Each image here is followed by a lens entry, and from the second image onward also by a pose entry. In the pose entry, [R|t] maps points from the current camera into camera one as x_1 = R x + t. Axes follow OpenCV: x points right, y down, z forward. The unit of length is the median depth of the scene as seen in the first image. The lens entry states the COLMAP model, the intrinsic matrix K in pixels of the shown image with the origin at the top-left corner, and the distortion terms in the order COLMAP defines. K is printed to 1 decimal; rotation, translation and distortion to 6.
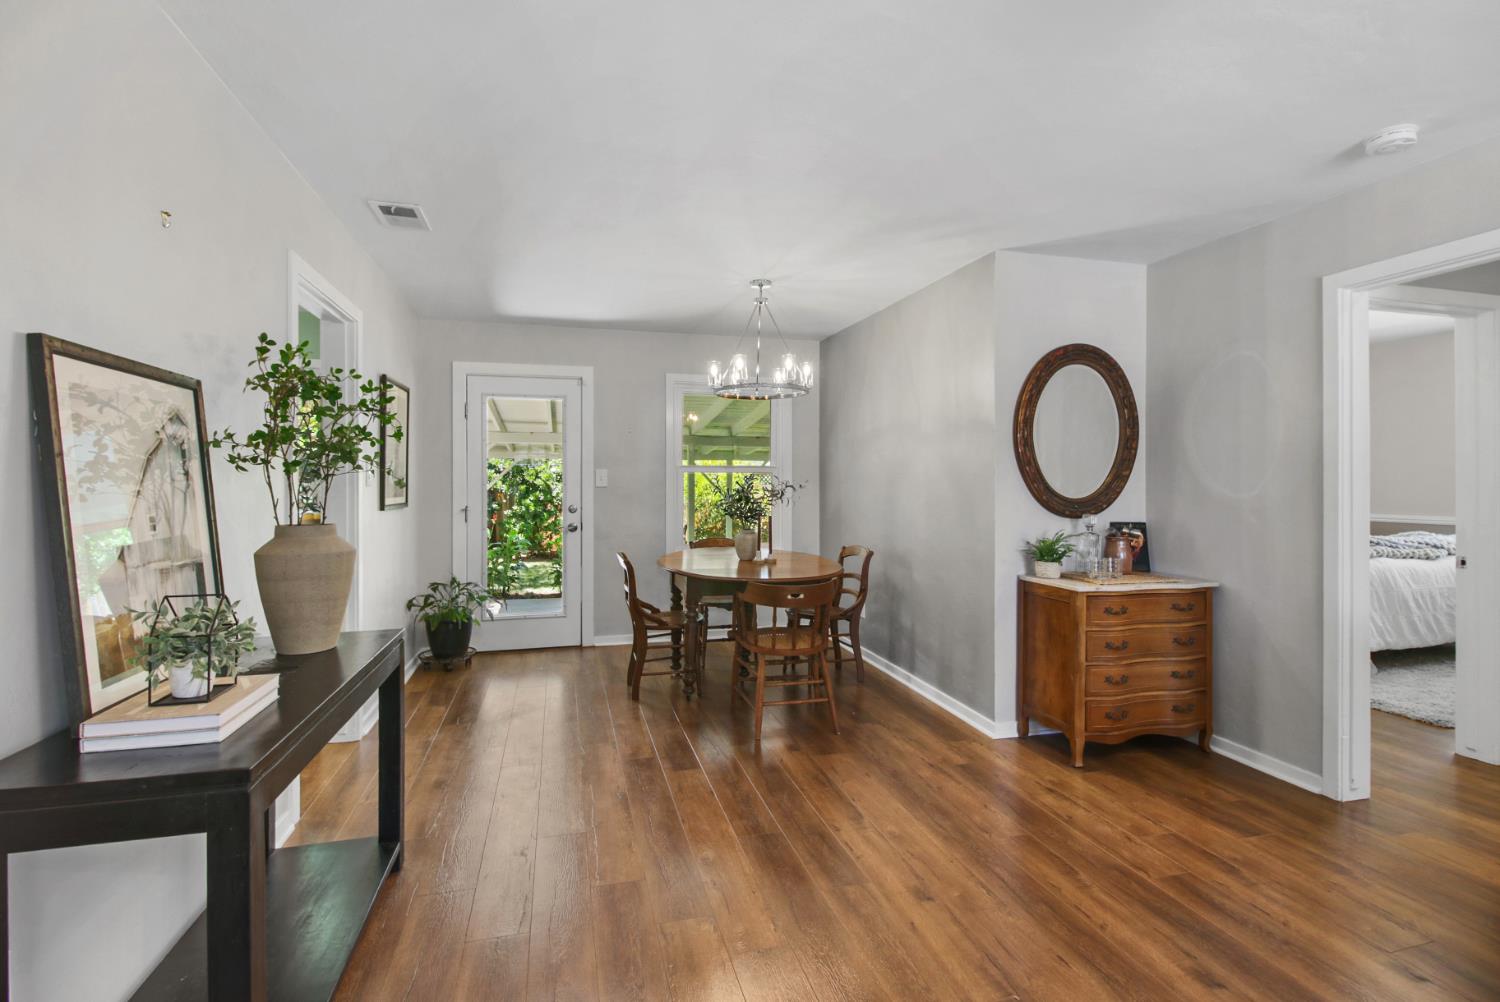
lens RADIAL K [[708.3, 0, 746.1], [0, 708.3, 482.6], [0, 0, 1]] dist [0.005001, -0.013584]
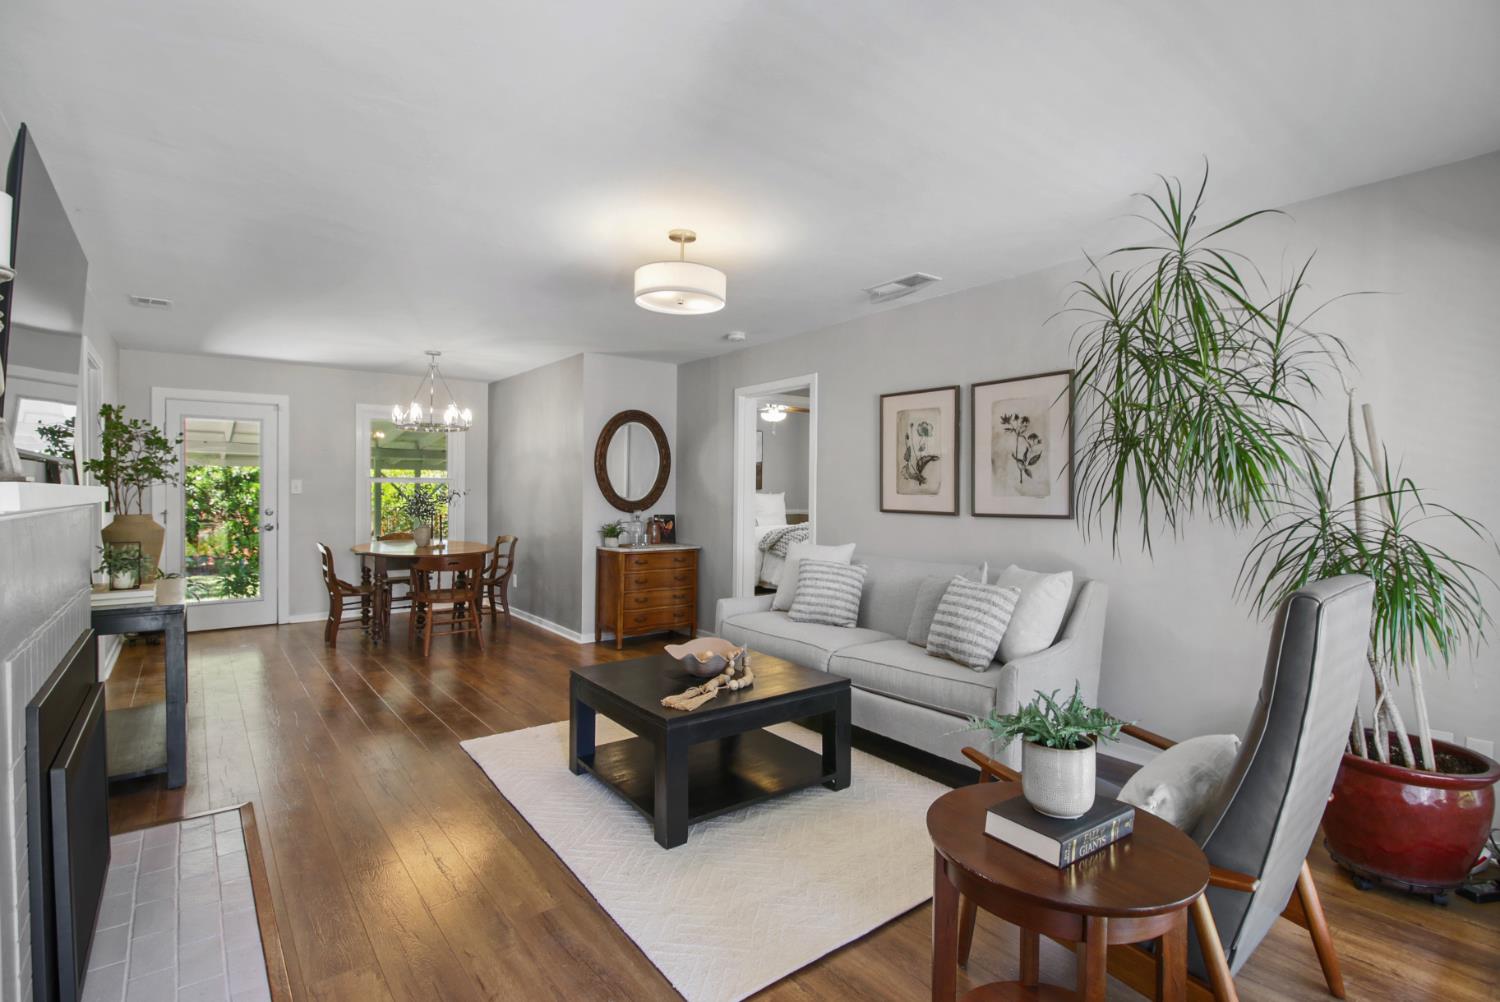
lens RADIAL K [[734.4, 0, 749.1], [0, 734.4, 493.6], [0, 0, 1]] dist [0.026653, -0.027113]
pose [[0.925200, 0.002550, 0.379472, 0.044745], [-0.003582, 0.999992, 0.002013, 0.000297], [-0.379464, -0.003222, 0.925201, -0.598924]]
